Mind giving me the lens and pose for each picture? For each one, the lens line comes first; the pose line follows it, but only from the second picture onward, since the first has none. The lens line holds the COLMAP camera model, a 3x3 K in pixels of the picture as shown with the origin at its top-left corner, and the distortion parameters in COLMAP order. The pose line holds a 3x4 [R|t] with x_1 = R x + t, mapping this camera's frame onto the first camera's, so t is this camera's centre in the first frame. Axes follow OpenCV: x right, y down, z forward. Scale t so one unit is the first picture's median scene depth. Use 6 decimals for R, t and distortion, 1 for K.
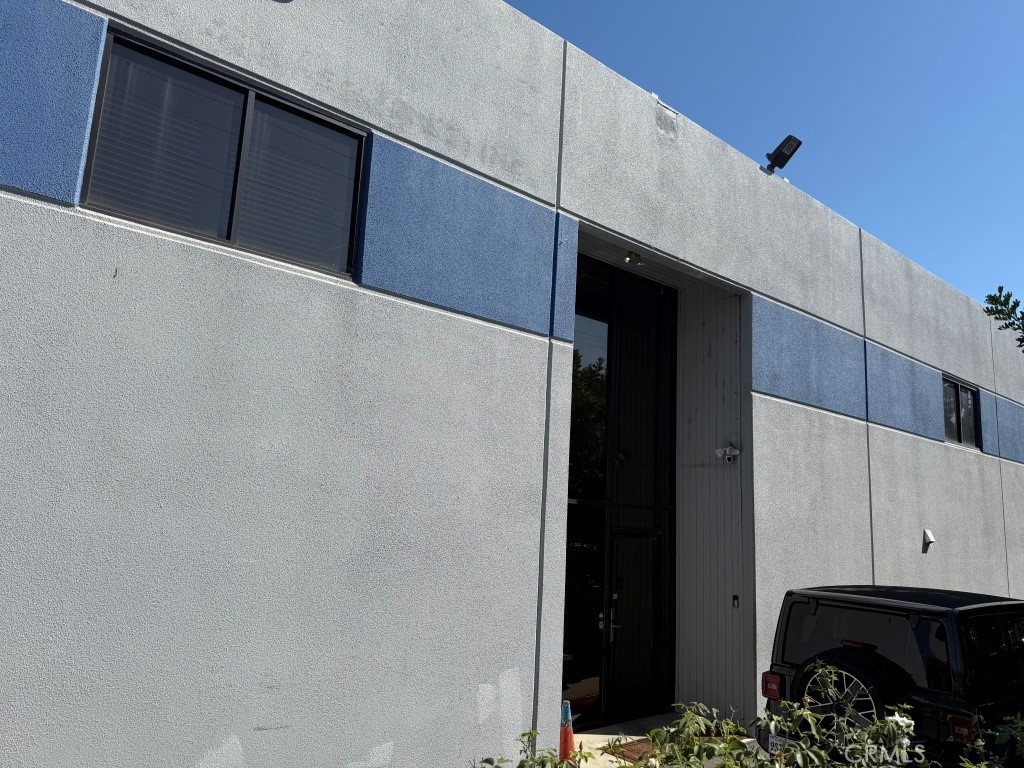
lens RADIAL K [[717.6, 0, 504.9], [0, 717.6, 382.4], [0, 0, 1]] dist [0.057839, -0.061532]
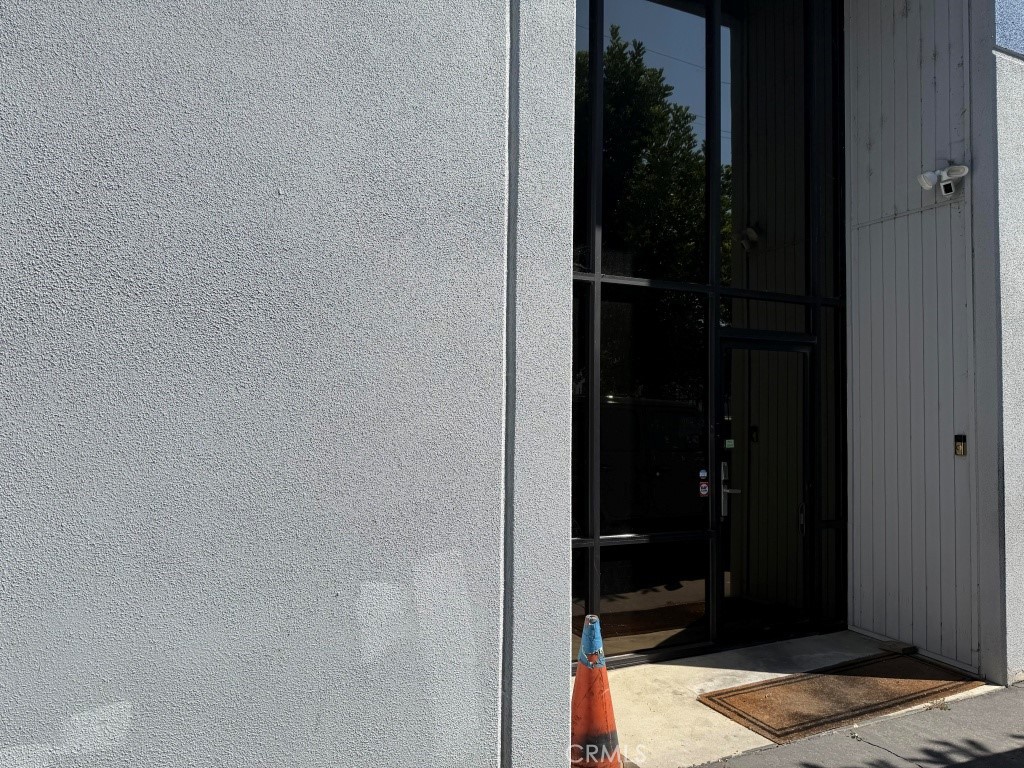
lens RADIAL K [[717.6, 0, 521.4], [0, 717.6, 384.3], [0, 0, 1]] dist [0.057839, -0.061532]
pose [[0.971545, -0.049151, -0.231697, 0.123766], [0.078943, 0.989495, 0.121113, 0.161808], [0.223310, -0.135957, 0.965219, 0.395705]]
